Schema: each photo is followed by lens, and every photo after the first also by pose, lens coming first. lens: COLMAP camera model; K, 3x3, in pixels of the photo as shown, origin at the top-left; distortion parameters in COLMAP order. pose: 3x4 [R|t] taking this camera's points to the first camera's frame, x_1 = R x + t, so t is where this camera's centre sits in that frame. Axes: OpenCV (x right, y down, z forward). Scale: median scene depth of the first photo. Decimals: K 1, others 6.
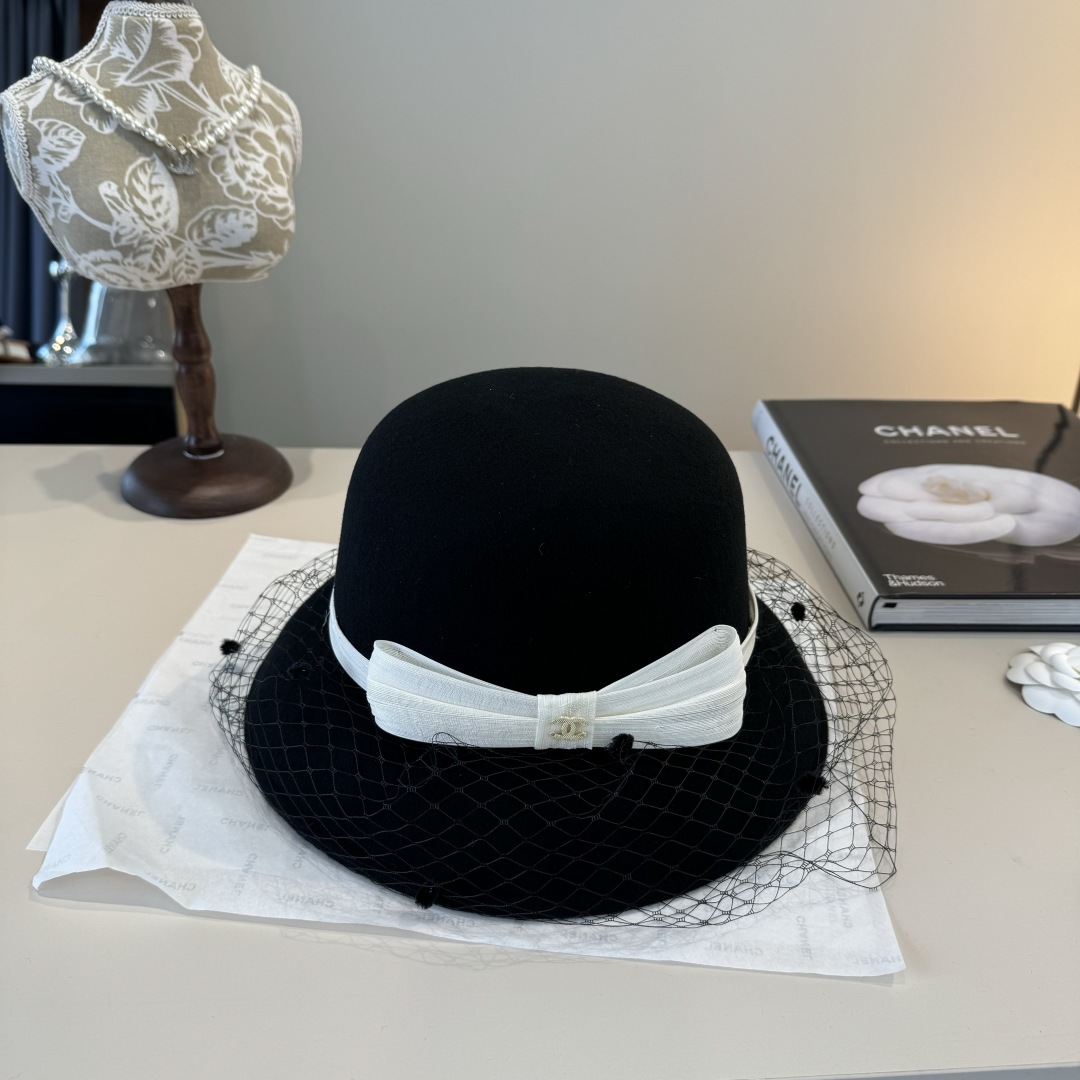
lens RADIAL K [[1071.6, 0, 532.2], [0, 1071.6, 542.8], [0, 0, 1]] dist [0.004646, -0.039231]
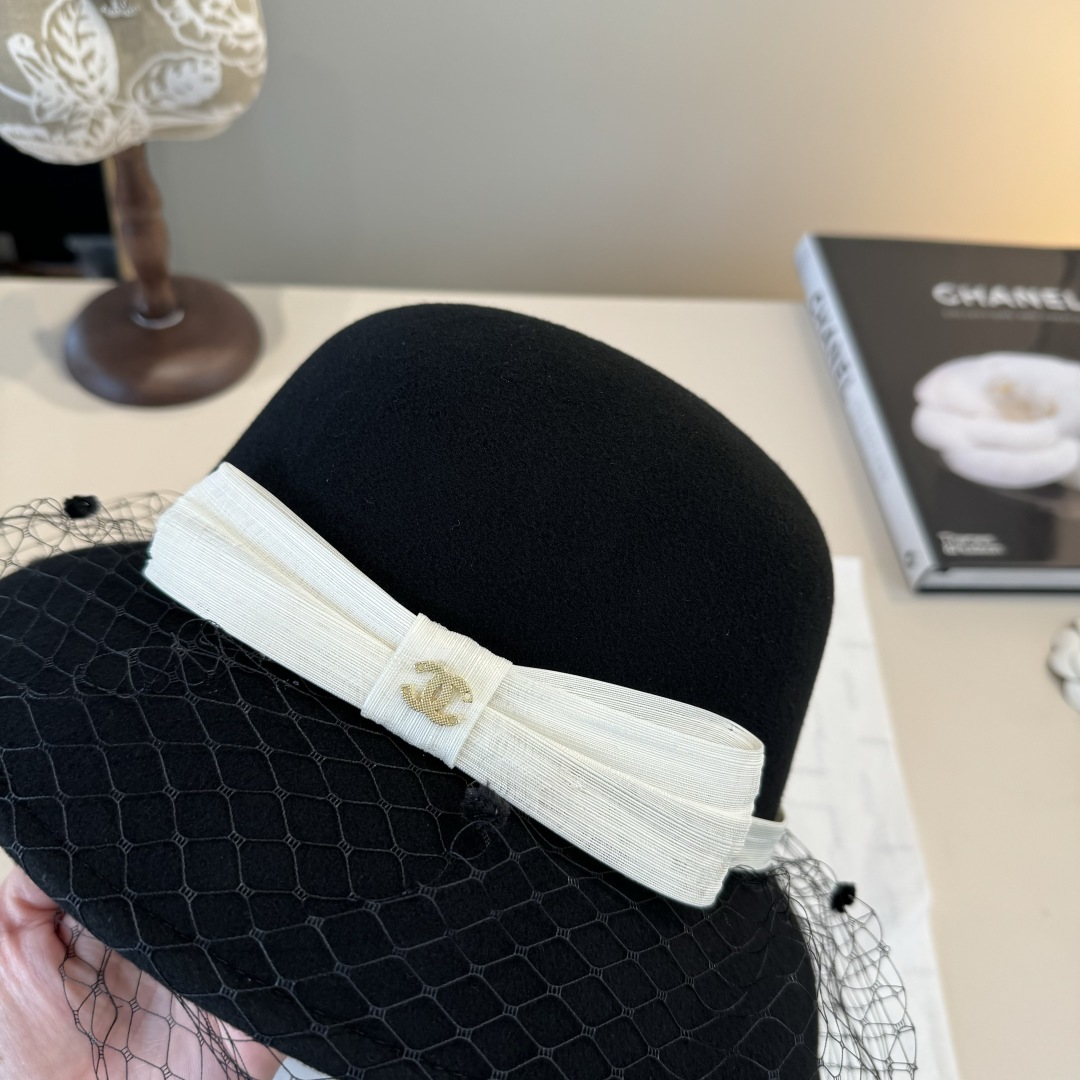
lens RADIAL K [[1096.5, 0, 538.9], [0, 1096.5, 534.5], [0, 0, 1]] dist [-0.052100, 0.046895]
pose [[0.997383, 0.024417, 0.068054, -0.075679], [-0.046549, 0.937080, 0.345996, -0.275487], [-0.055324, -0.348259, 0.935764, 0.149069]]
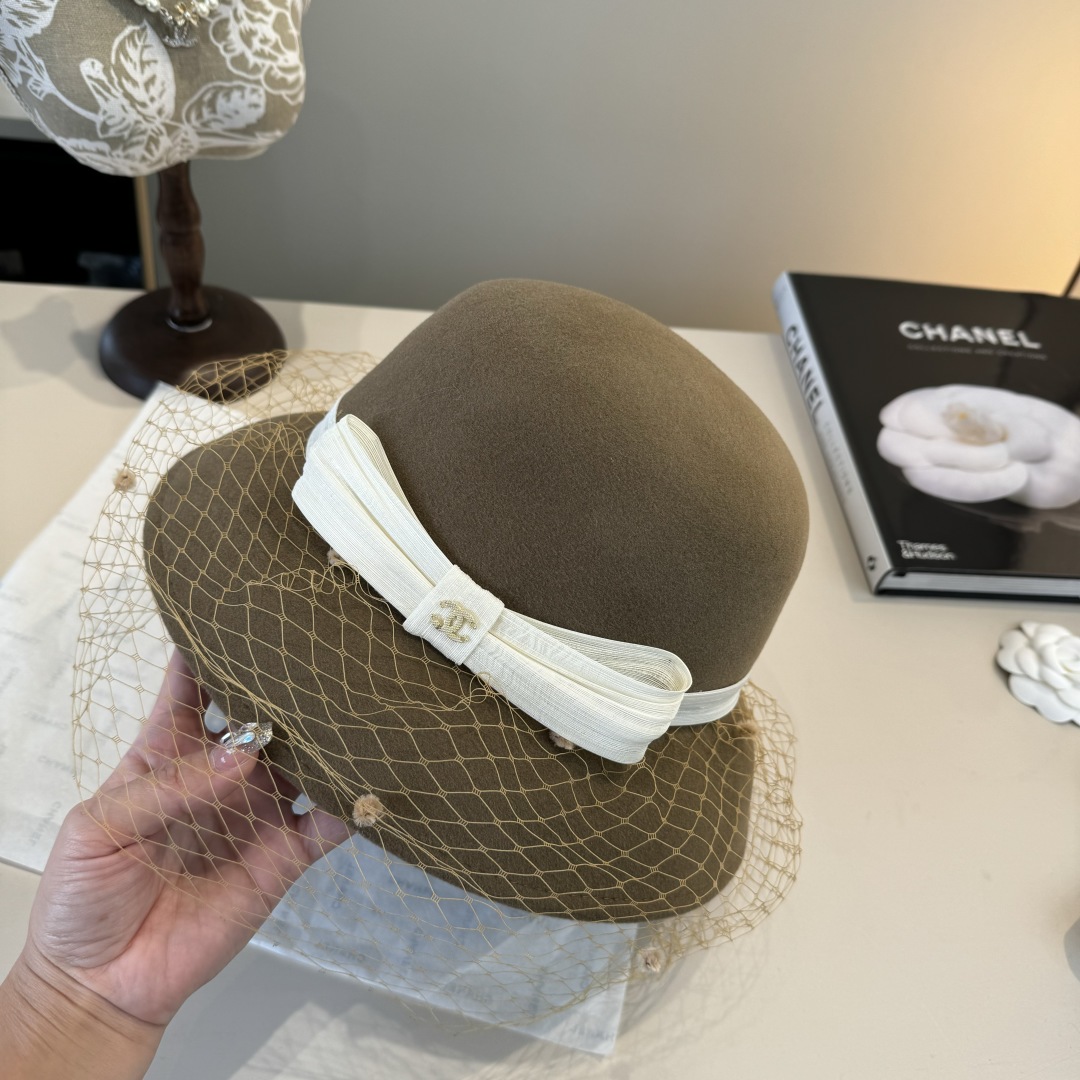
lens RADIAL K [[1080.9, 0, 545.1], [0, 1080.9, 541.3], [0, 0, 1]] dist [-0.002766, -0.015857]
pose [[0.993902, 0.056119, 0.094922, -0.099670], [-0.083606, 0.944787, 0.316841, -0.265353], [-0.071901, -0.322845, 0.943717, 0.061760]]
